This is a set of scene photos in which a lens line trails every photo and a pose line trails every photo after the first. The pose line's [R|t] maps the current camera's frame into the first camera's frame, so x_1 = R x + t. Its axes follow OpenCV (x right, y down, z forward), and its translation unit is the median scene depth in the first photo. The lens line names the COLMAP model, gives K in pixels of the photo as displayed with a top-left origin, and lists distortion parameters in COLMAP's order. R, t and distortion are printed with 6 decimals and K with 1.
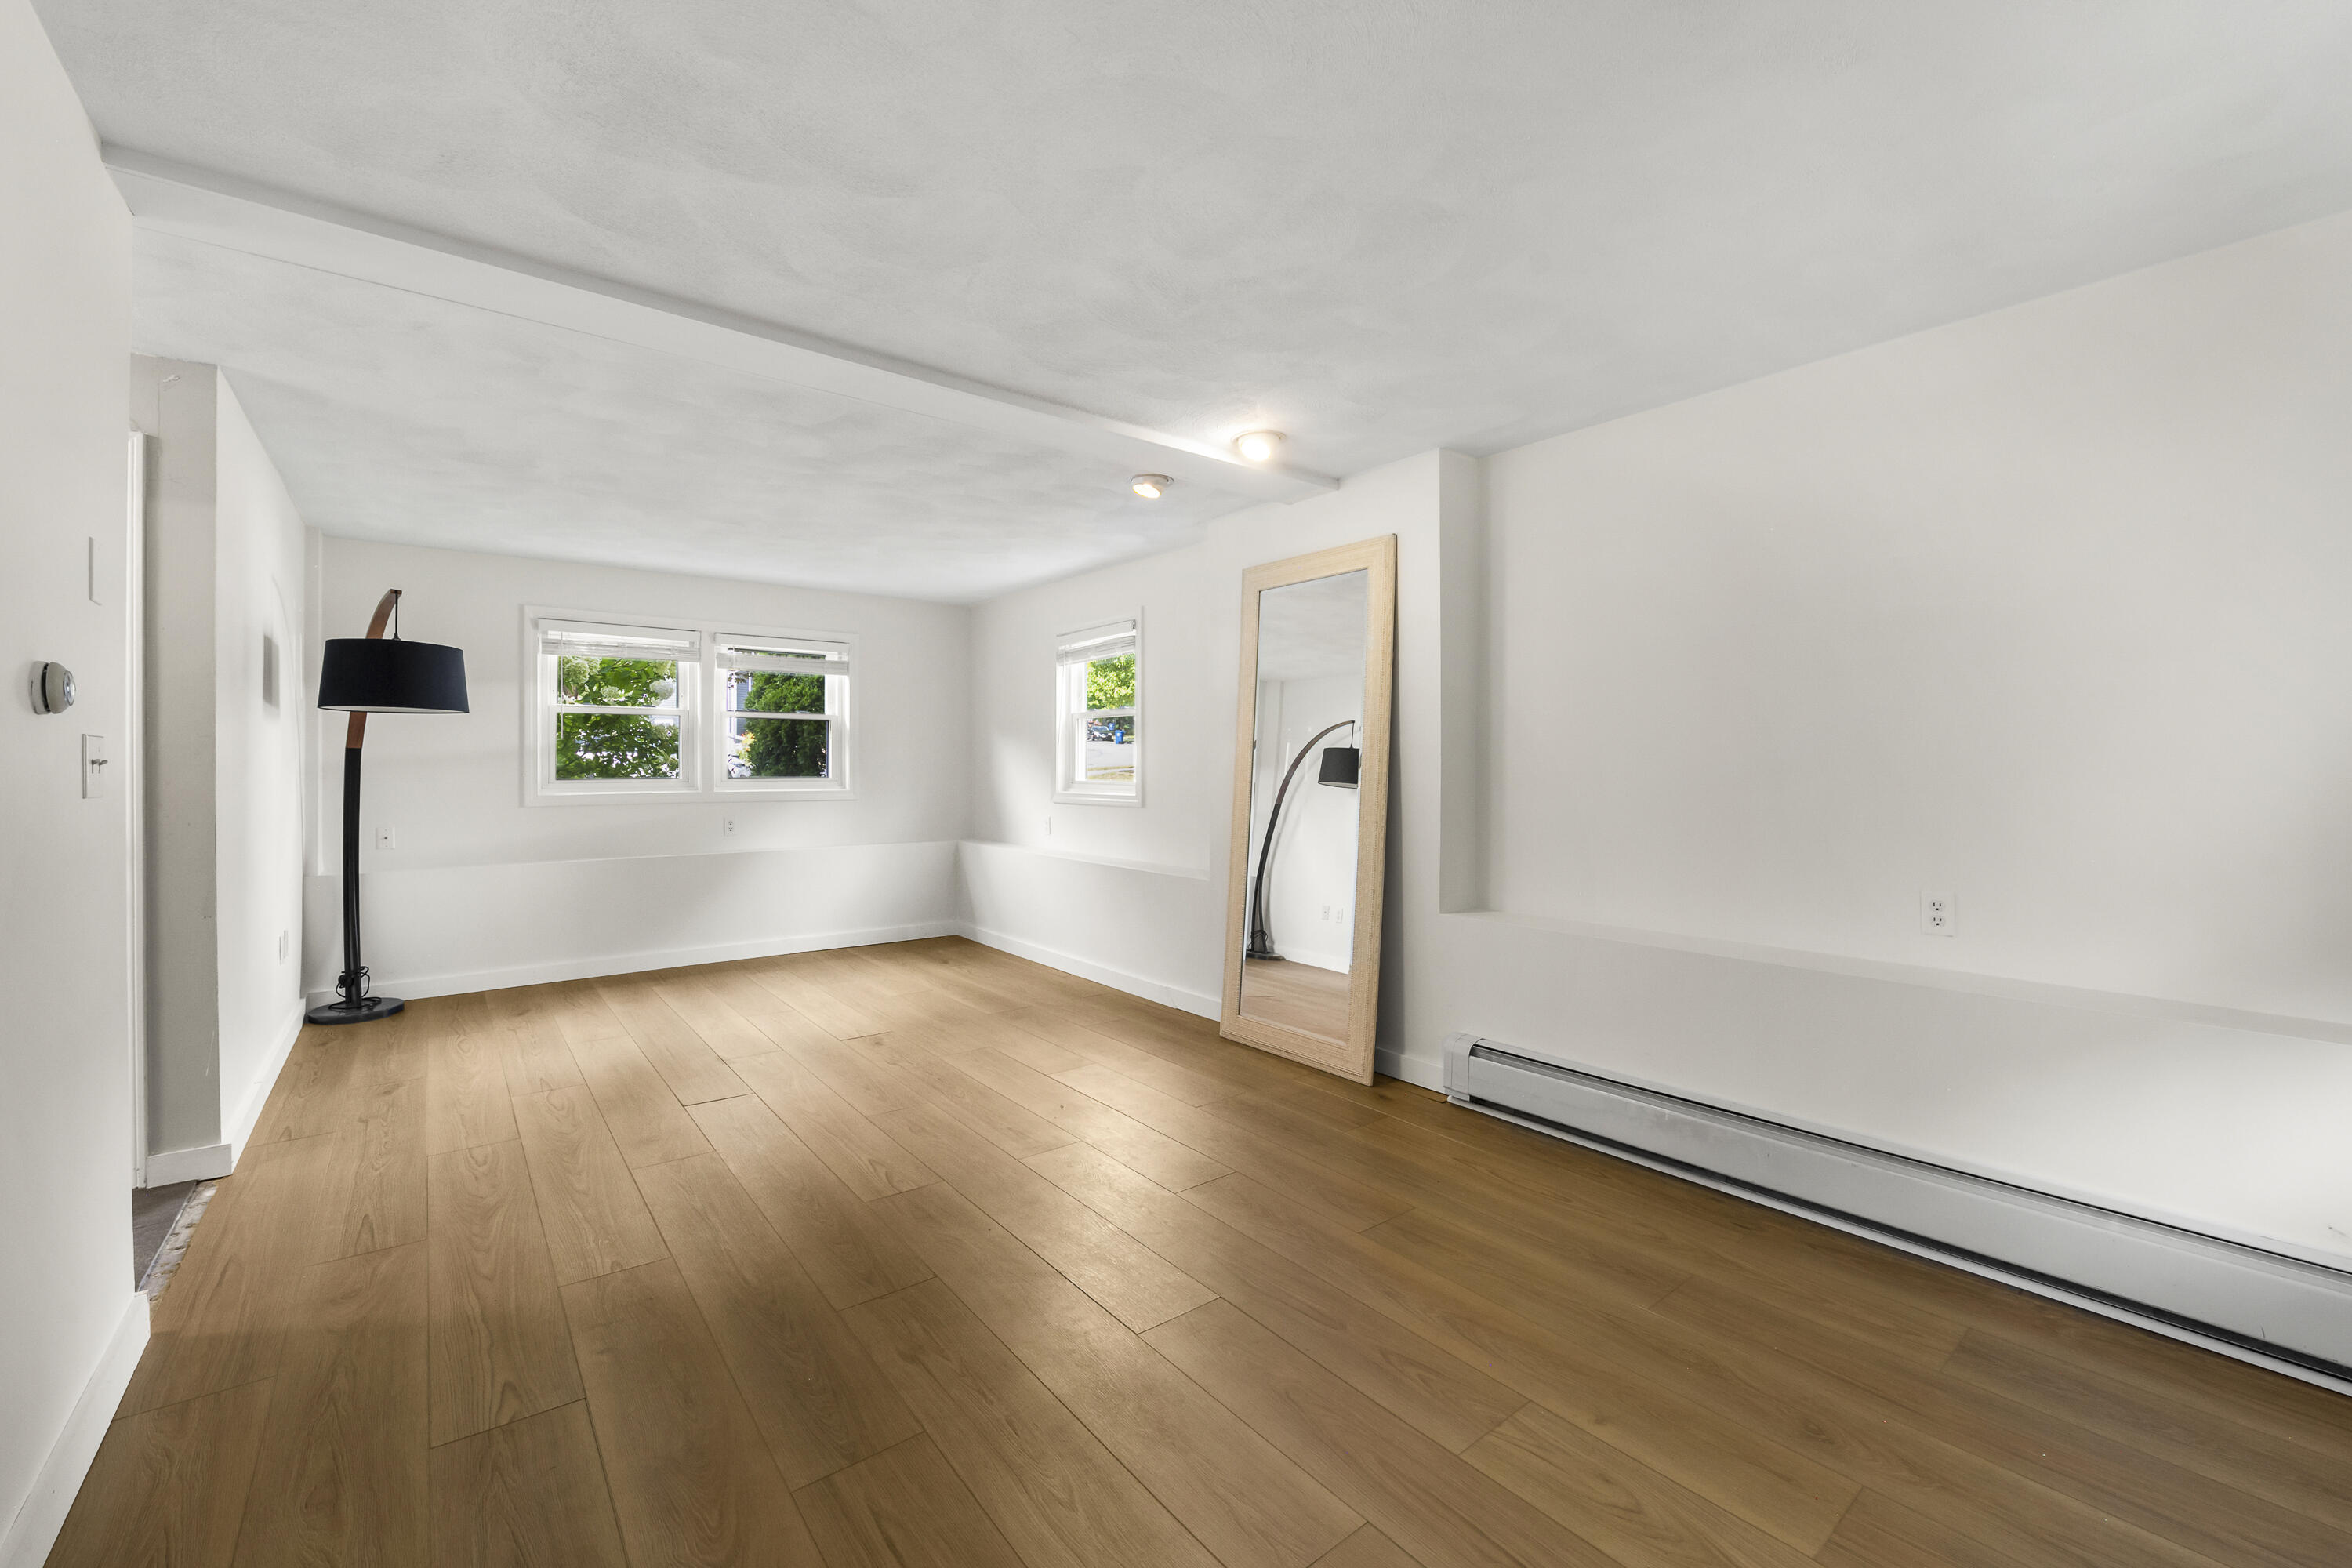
lens RADIAL K [[915.9, 0, 1166.7], [0, 915.9, 774.7], [0, 0, 1]] dist [-0.005822, -0.000697]
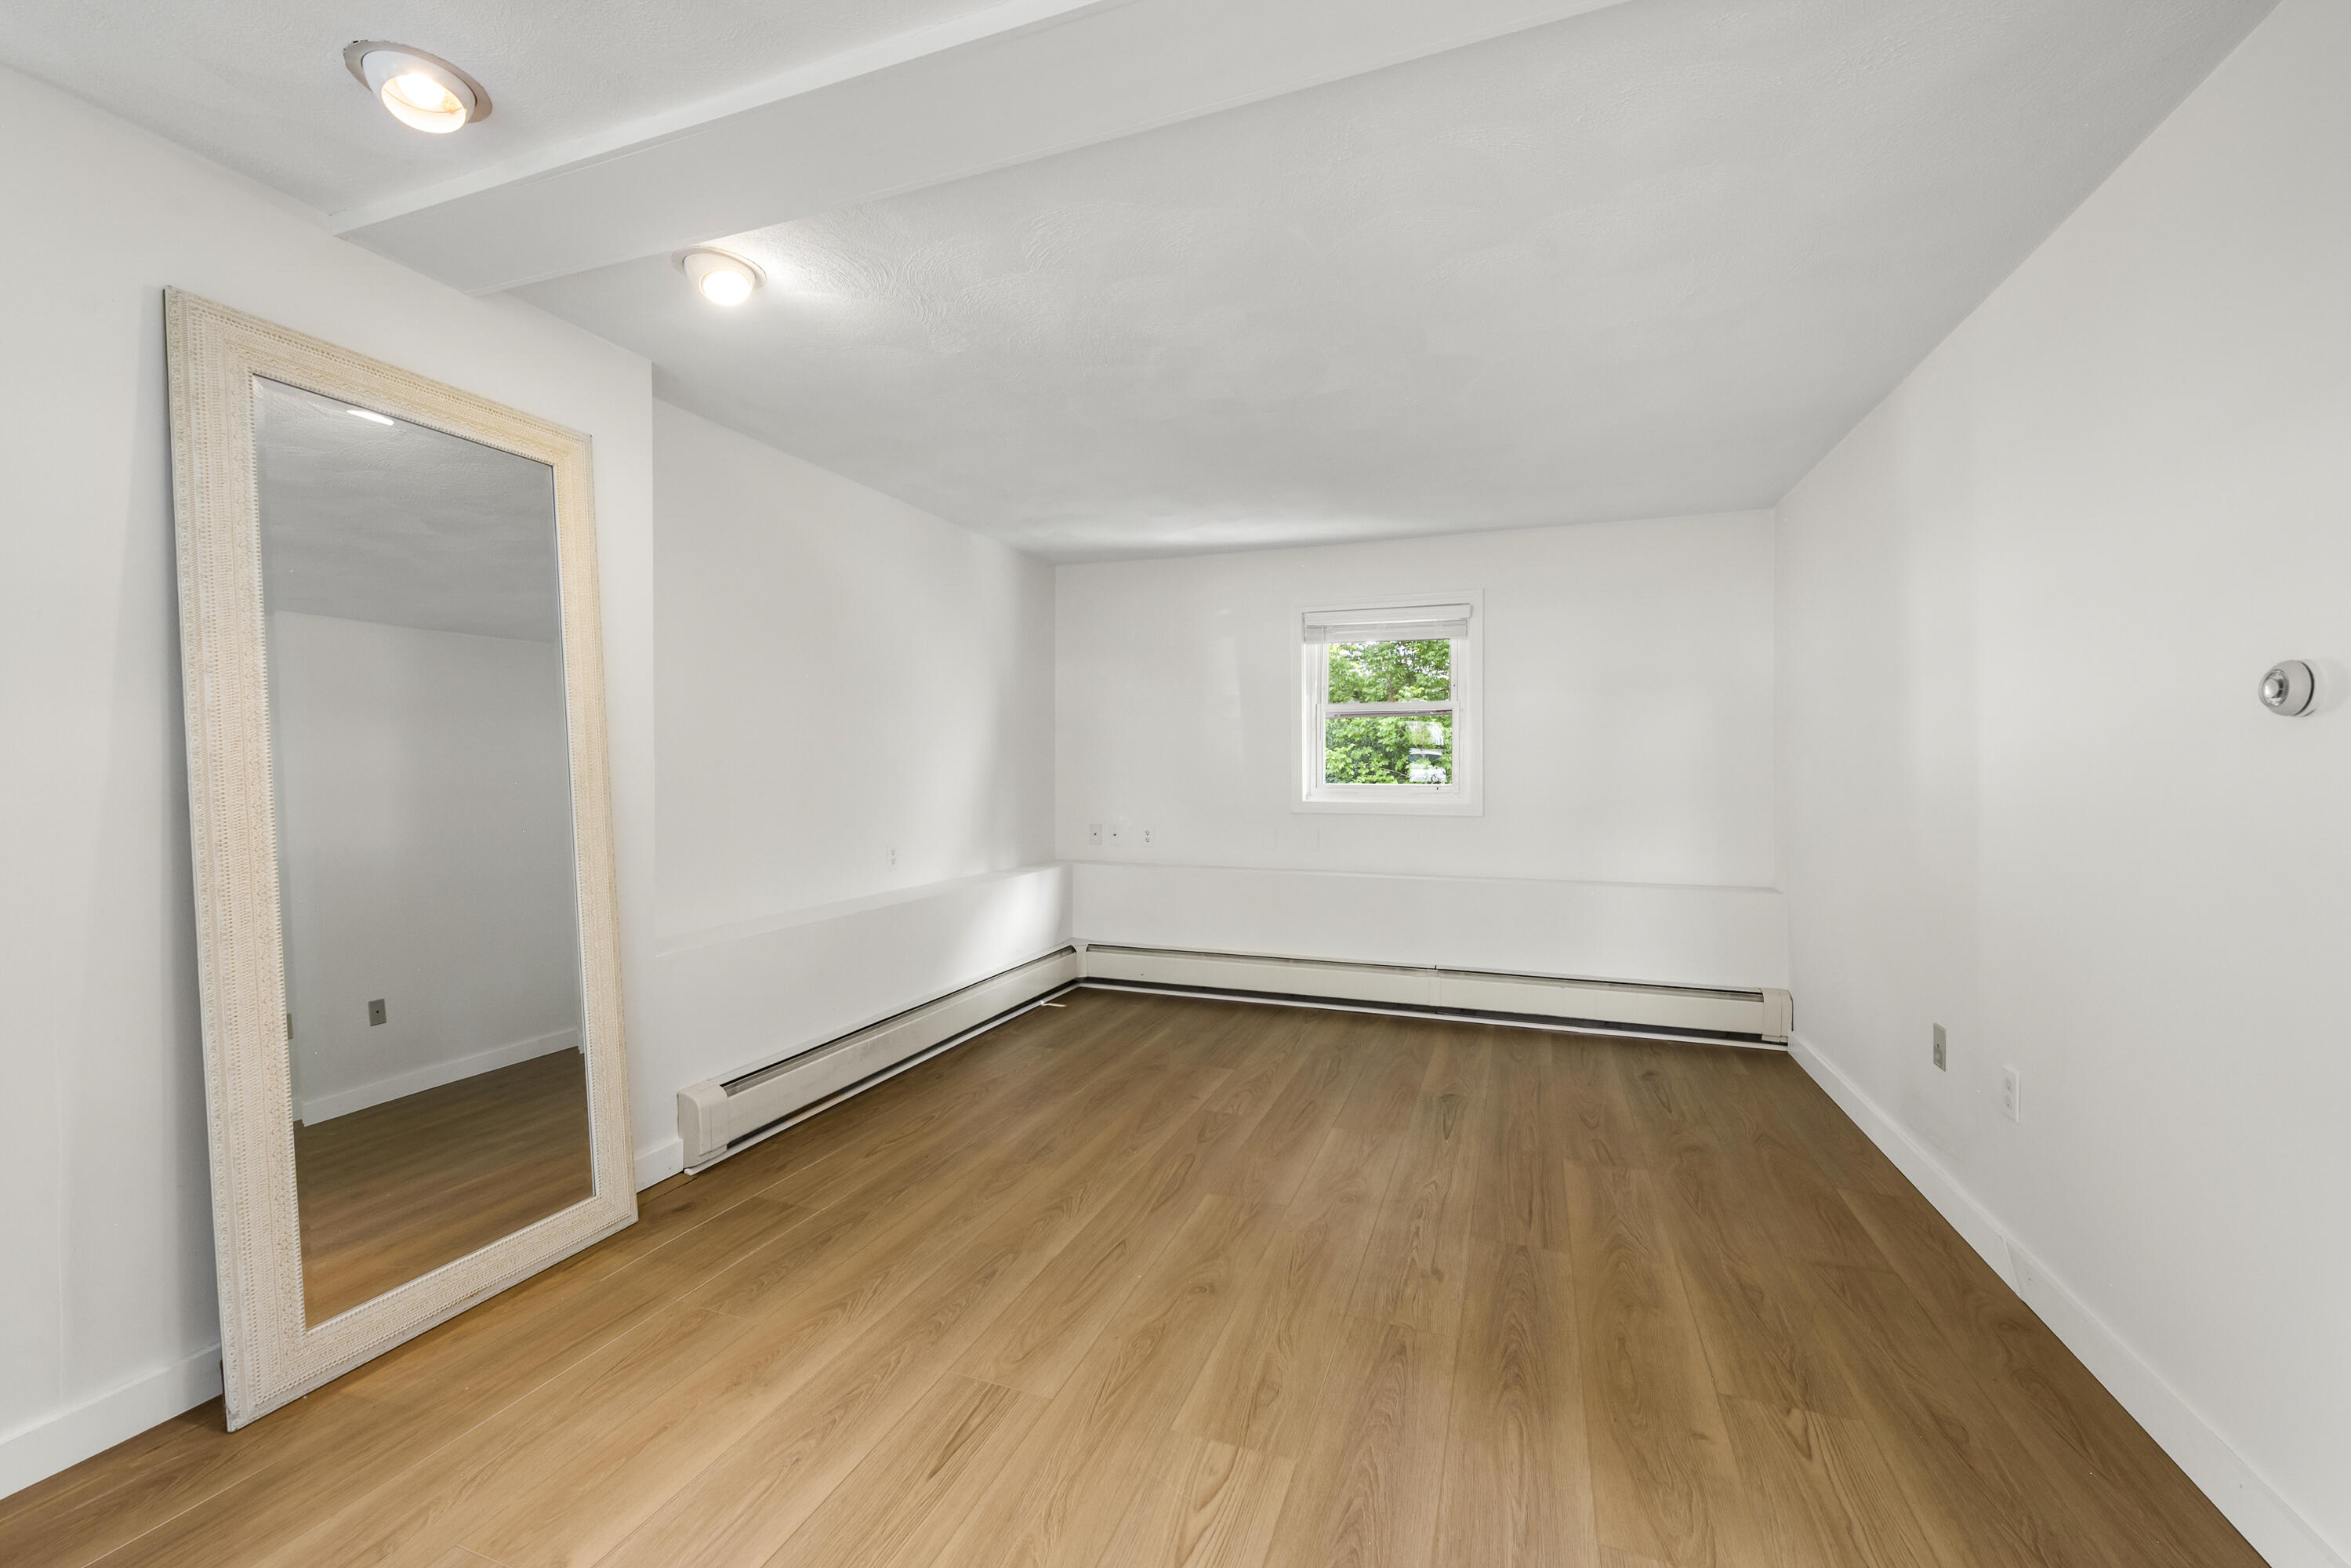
lens RADIAL K [[915.5, 0, 1171.4], [0, 915.5, 780.0], [0, 0, 1]] dist [-0.005822, -0.000697]
pose [[-0.494272, -0.011480, 0.869232, -1.033200], [0.014029, 0.999677, 0.021180, -0.016129], [-0.869194, 0.022663, -0.493951, 1.716380]]
